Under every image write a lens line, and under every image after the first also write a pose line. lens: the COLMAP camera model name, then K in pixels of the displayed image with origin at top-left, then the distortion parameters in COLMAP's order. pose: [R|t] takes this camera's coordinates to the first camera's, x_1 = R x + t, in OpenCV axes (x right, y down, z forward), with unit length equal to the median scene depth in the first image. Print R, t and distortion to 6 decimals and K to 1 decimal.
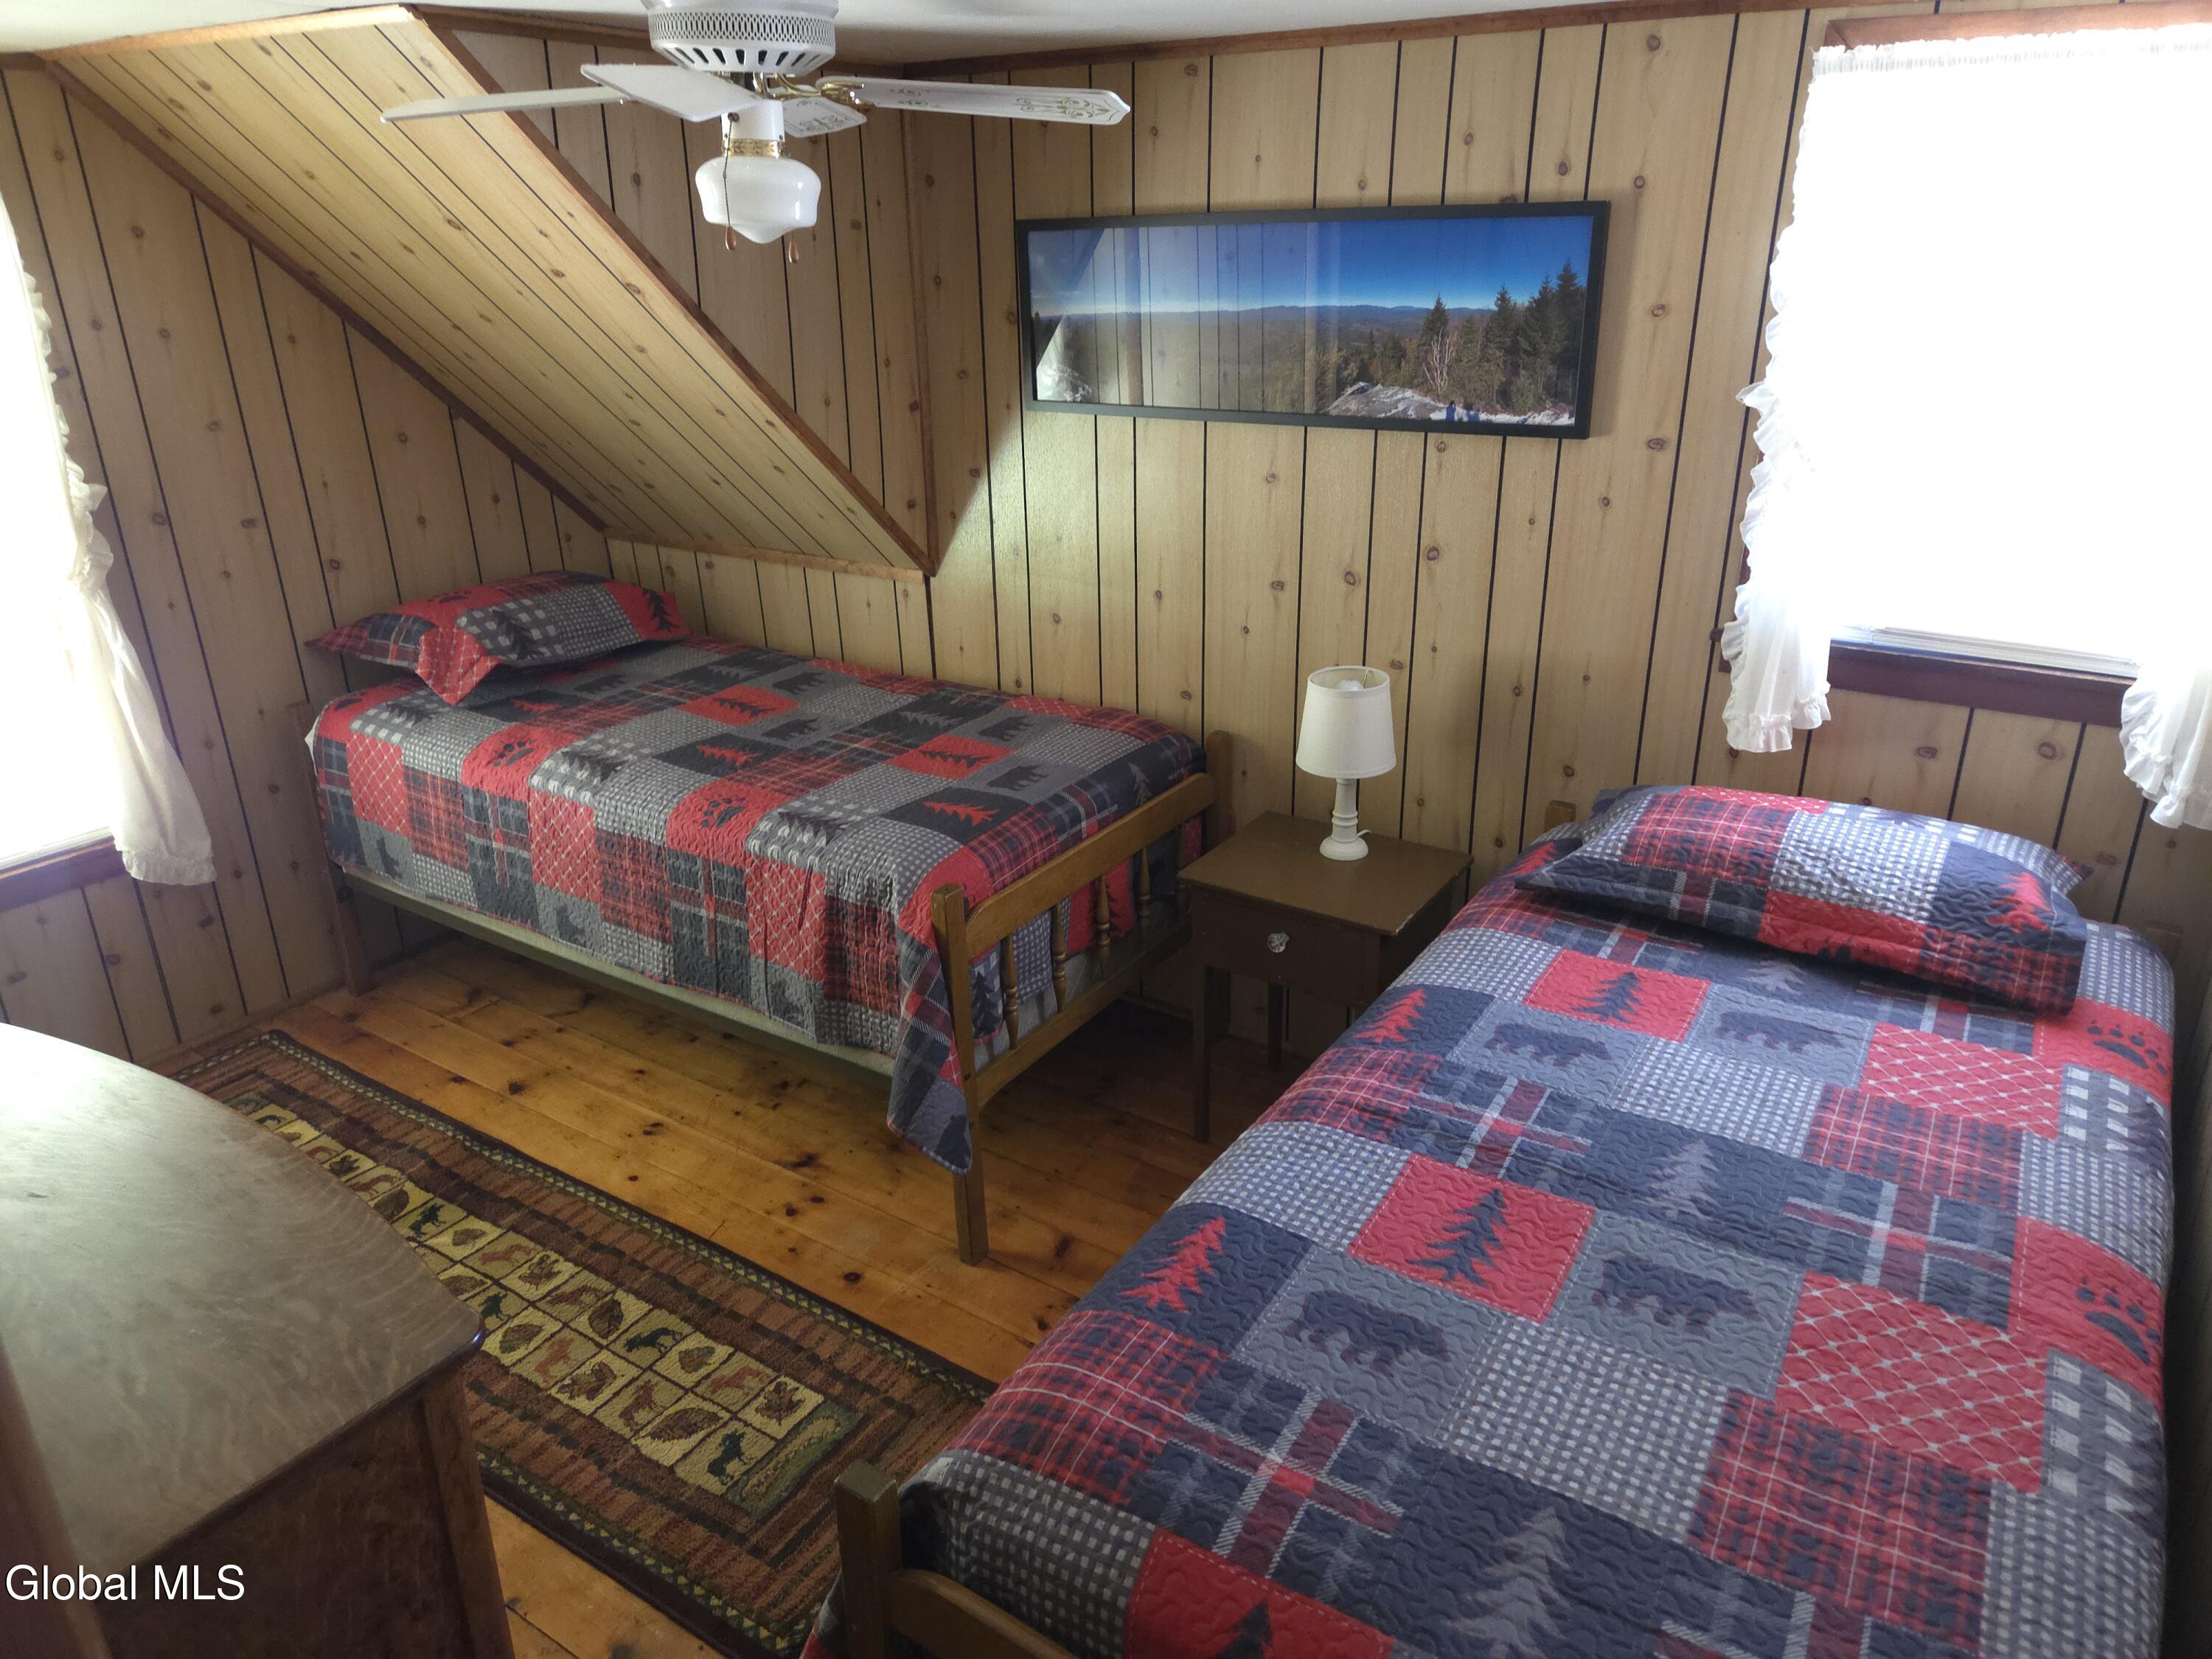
lens RADIAL K [[1468.0, 0, 1090.4], [0, 1468.0, 806.0], [0, 0, 1]] dist [0.068597, -0.047420]
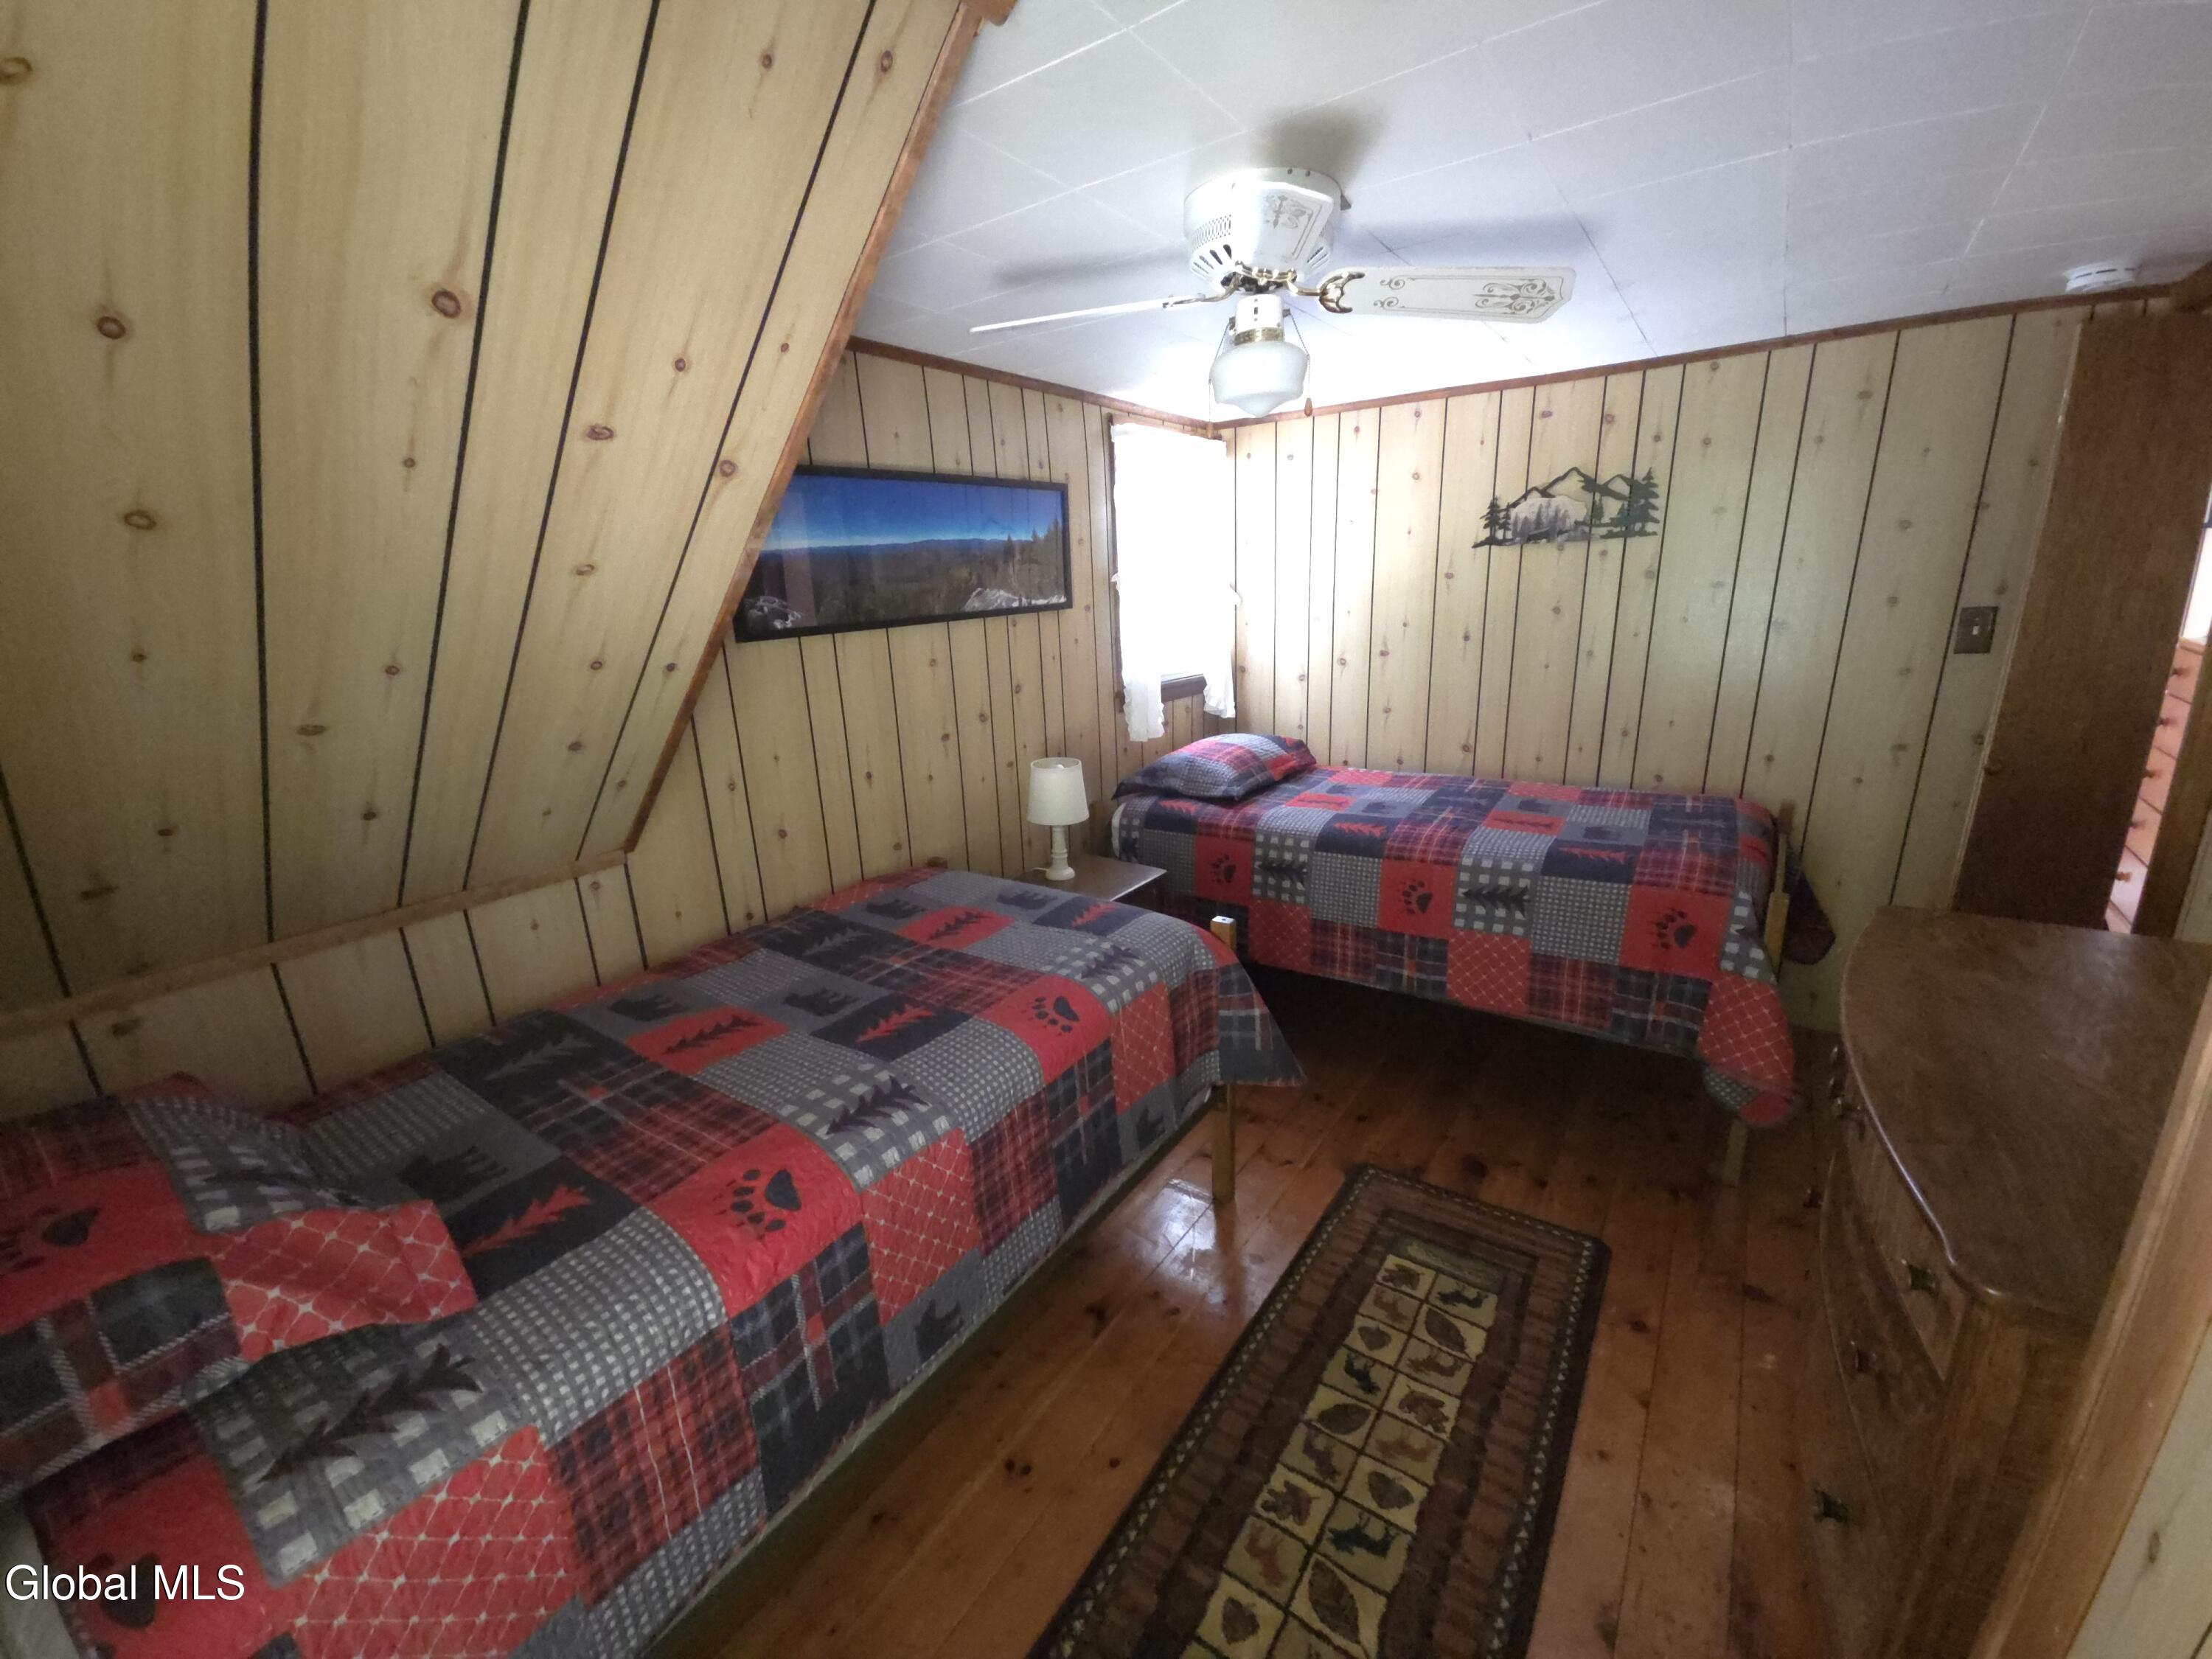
lens RADIAL K [[893.0, 0, 1082.5], [0, 893.0, 852.0], [0, 0, 1]] dist [0.002664, -0.002072]
pose [[0.044039, -0.275508, 0.960290, -0.801698], [0.412953, 0.880281, 0.233615, -0.222742], [-0.909687, 0.386266, 0.152538, 0.887954]]
